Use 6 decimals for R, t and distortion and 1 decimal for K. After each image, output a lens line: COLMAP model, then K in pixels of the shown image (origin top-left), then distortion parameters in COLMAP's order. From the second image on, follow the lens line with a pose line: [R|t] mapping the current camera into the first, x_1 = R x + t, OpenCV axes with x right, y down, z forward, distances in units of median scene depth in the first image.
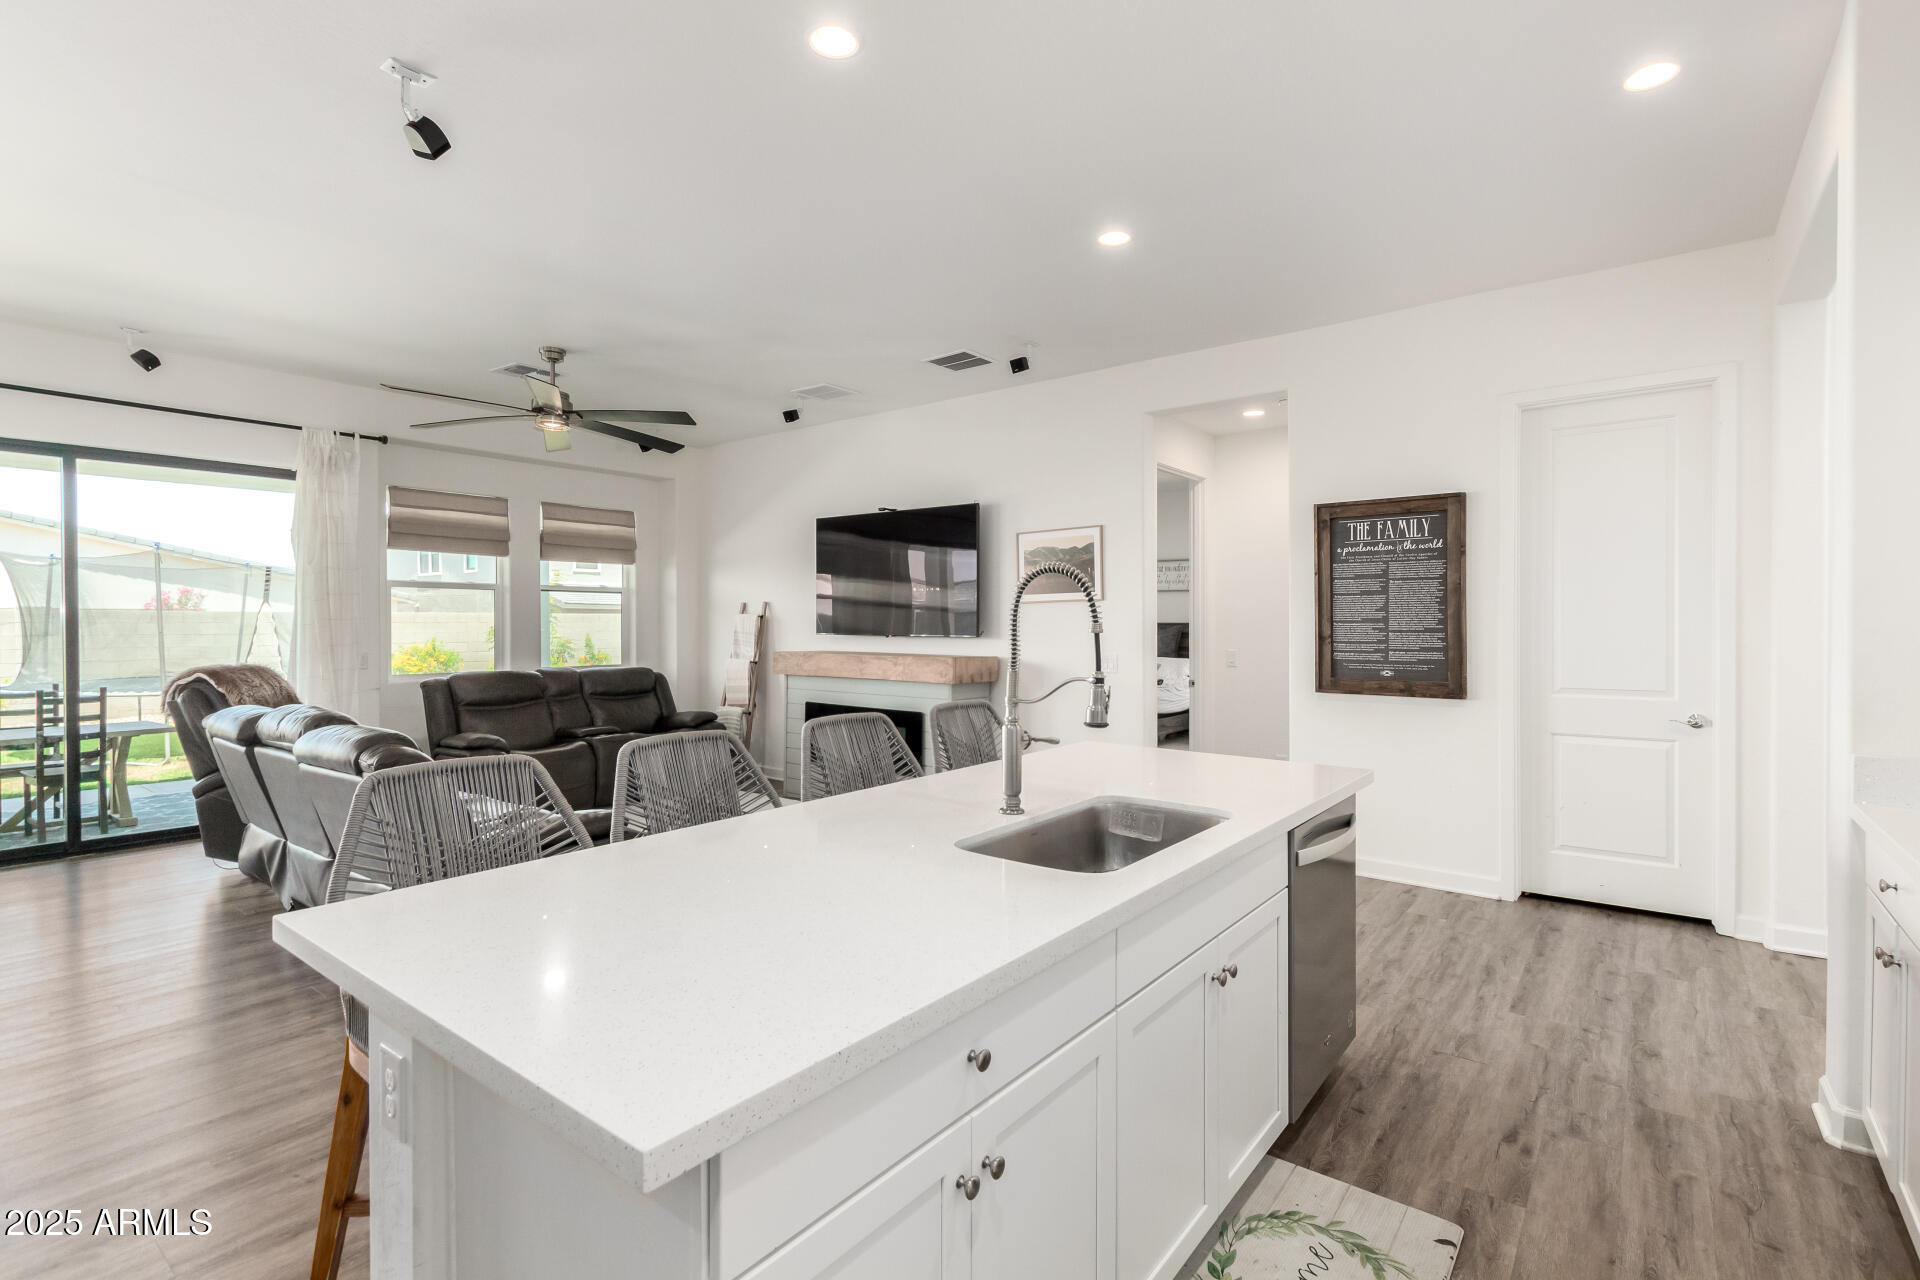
lens RADIAL K [[886.8, 0, 975.5], [0, 886.8, 630.2], [0, 0, 1]] dist [0.007969, -0.004506]
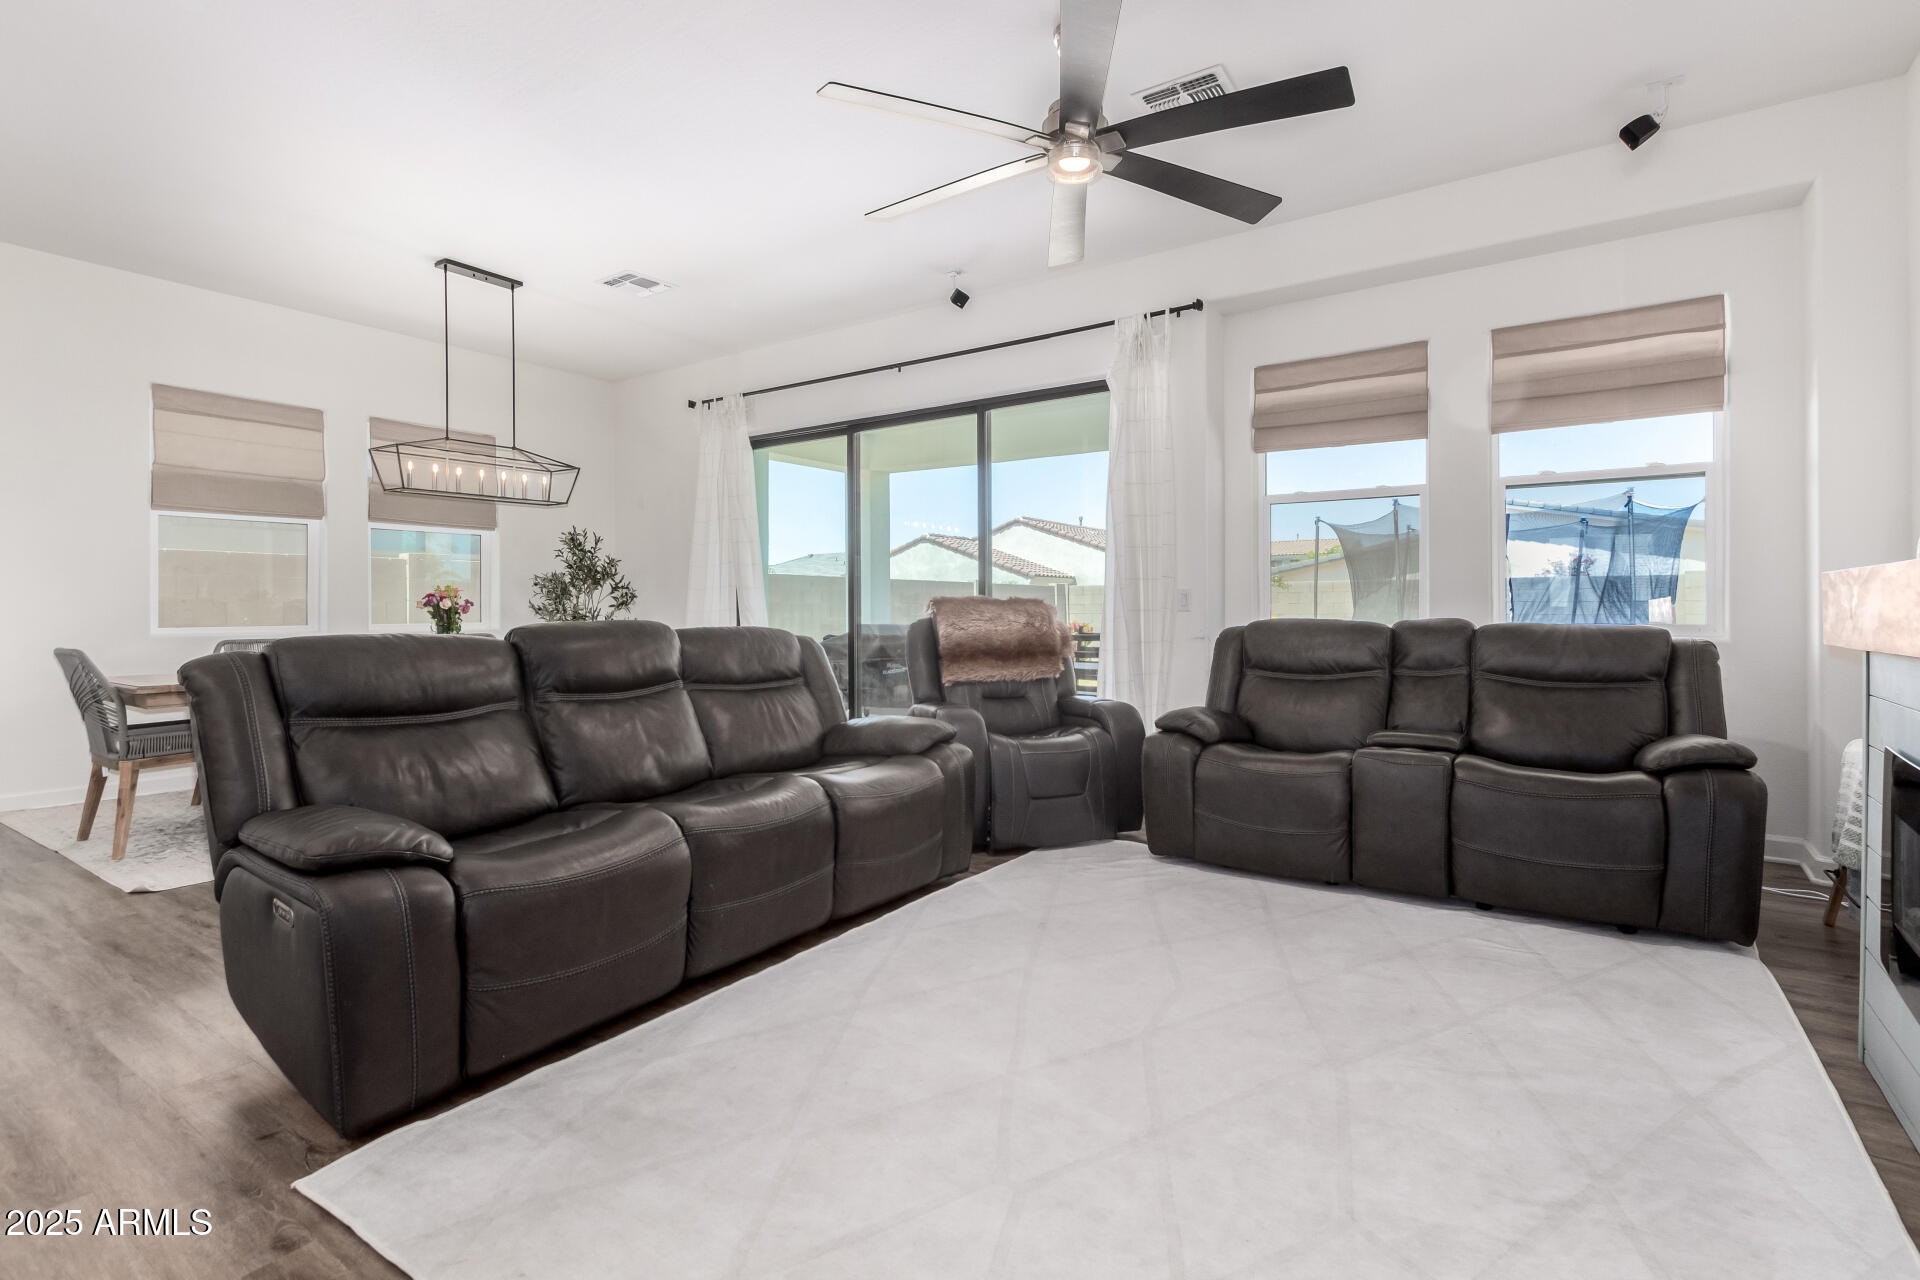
lens RADIAL K [[886.8, 0, 981.9], [0, 886.8, 616.8], [0, 0, 1]] dist [0.007969, -0.004506]
pose [[0.063844, 0.007459, -0.997932, 0.137978], [-0.006183, 0.999956, 0.007079, 0.085293], [0.997941, 0.005719, 0.063887, 1.495265]]
